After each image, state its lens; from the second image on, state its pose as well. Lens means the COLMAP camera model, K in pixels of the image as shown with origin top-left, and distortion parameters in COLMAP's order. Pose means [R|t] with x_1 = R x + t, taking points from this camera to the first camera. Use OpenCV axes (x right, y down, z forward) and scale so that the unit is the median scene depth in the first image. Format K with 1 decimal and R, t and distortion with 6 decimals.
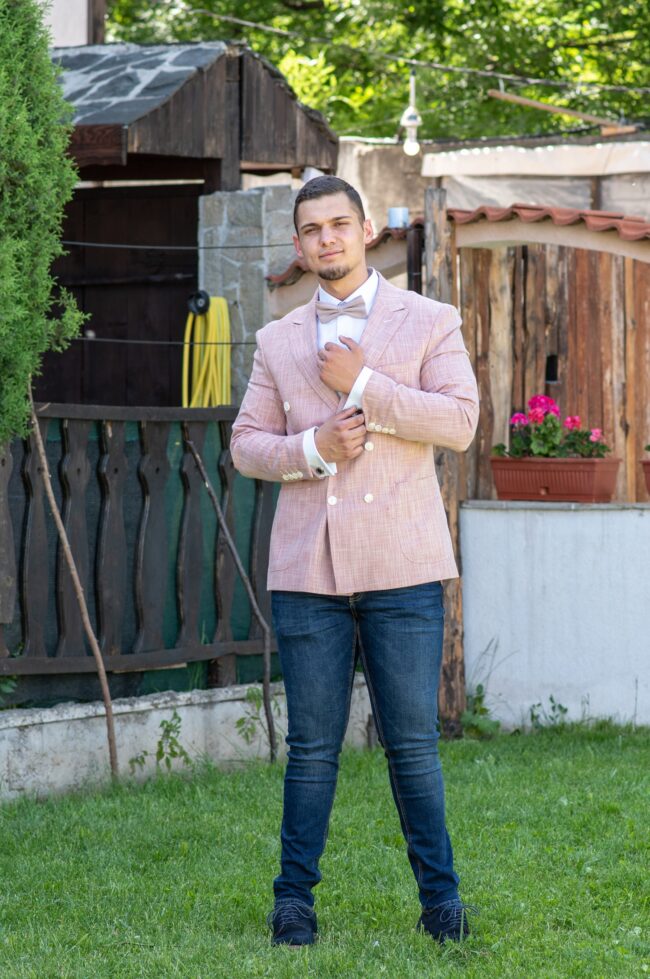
lens RADIAL K [[4308.6, 0, 325.0], [0, 4308.6, 489.5], [0, 0, 1]] dist [0.087691, -1.745619]
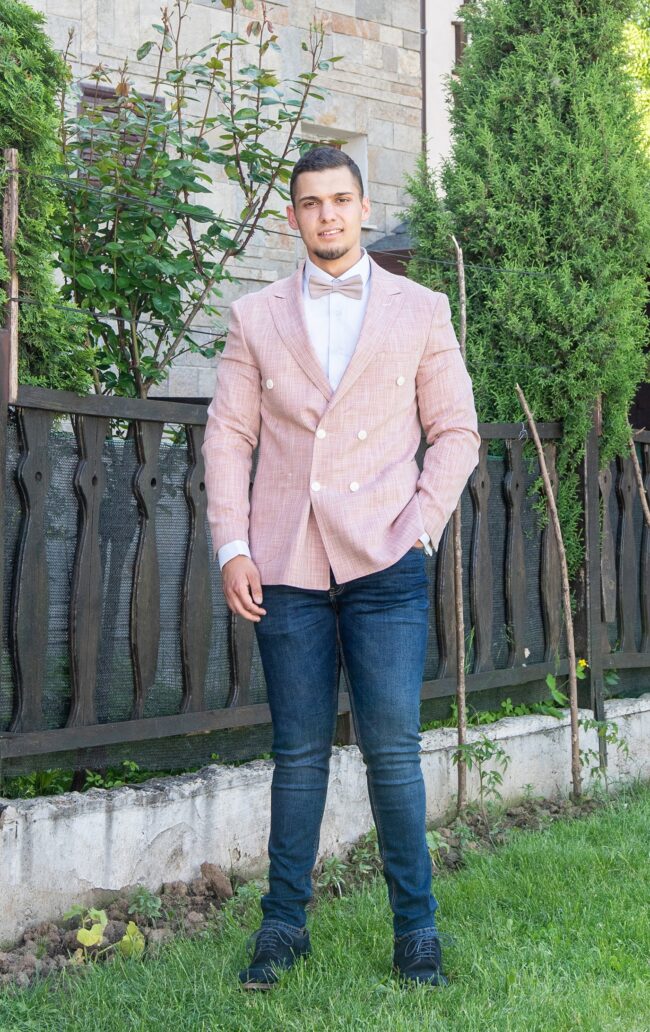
lens RADIAL K [[2213.7, 0, 325.4], [0, 2213.7, 221.6], [0, 0, 1]] dist [0.015508, 0.129516]
pose [[0.997889, -0.008158, -0.064422, -0.090031], [-0.001534, 0.988837, -0.148992, 0.011260], [0.064918, 0.148777, 0.986738, 0.329805]]
